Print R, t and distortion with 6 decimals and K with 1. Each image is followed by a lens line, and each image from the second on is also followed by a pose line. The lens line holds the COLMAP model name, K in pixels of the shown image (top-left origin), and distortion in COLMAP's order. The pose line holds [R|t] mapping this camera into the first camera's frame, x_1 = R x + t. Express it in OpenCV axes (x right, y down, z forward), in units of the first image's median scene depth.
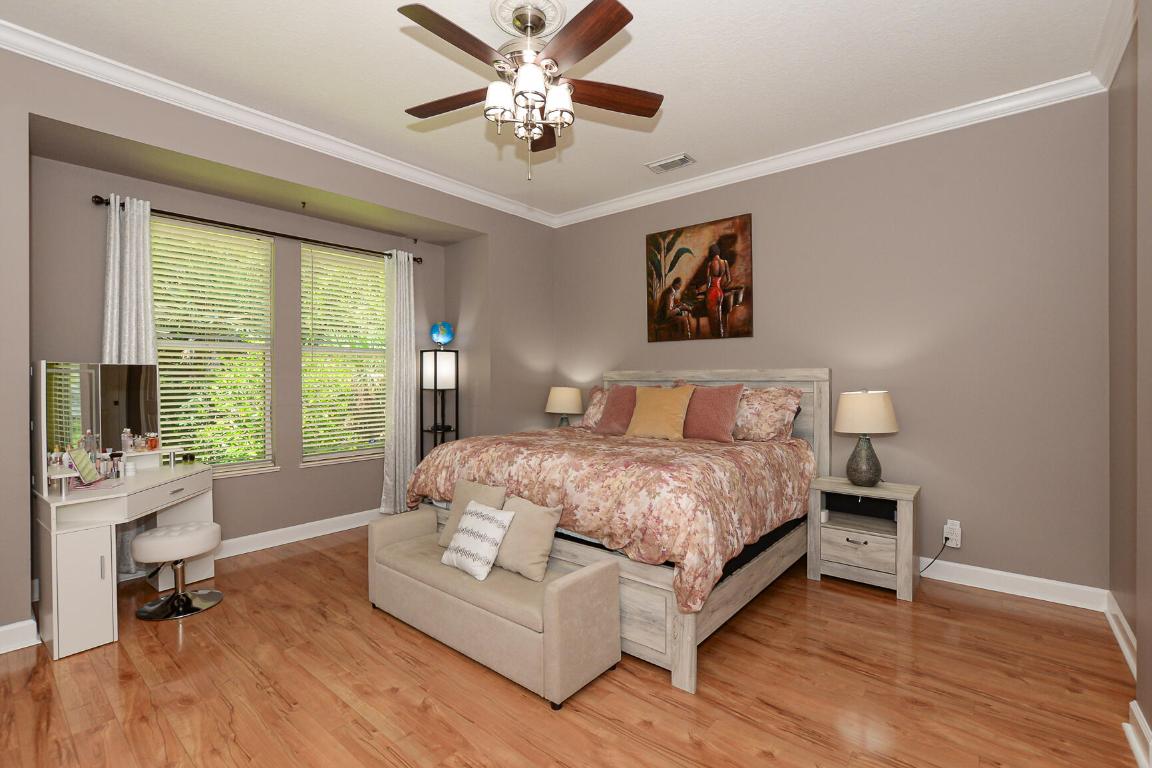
lens RADIAL K [[525.1, 0, 576.0], [0, 525.1, 384.0], [0, 0, 1]] dist [-0.020789, 0.000651]
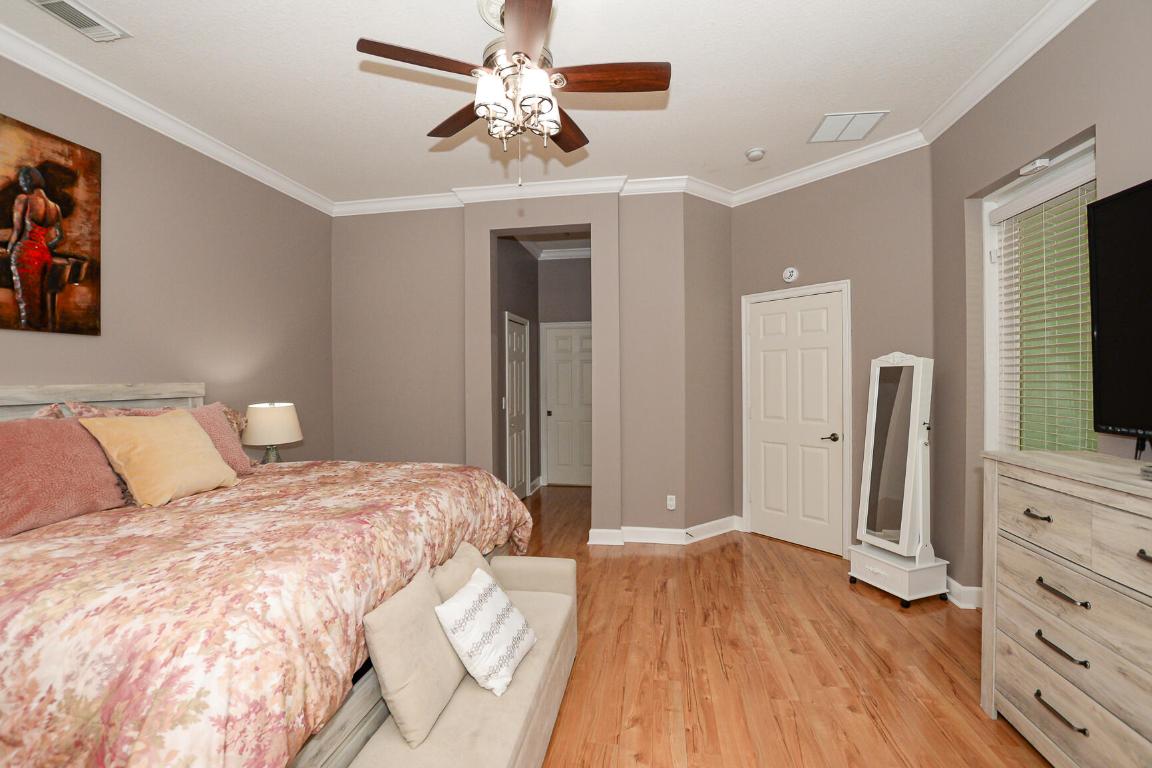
lens RADIAL K [[525.1, 0, 576.0], [0, 525.1, 384.0], [0, 0, 1]] dist [-0.020789, 0.000651]
pose [[-0.528628, -0.006015, 0.848833, -0.549958], [0.015200, 0.999747, 0.016550, -0.029035], [-0.848718, 0.021651, -0.528403, 0.820561]]
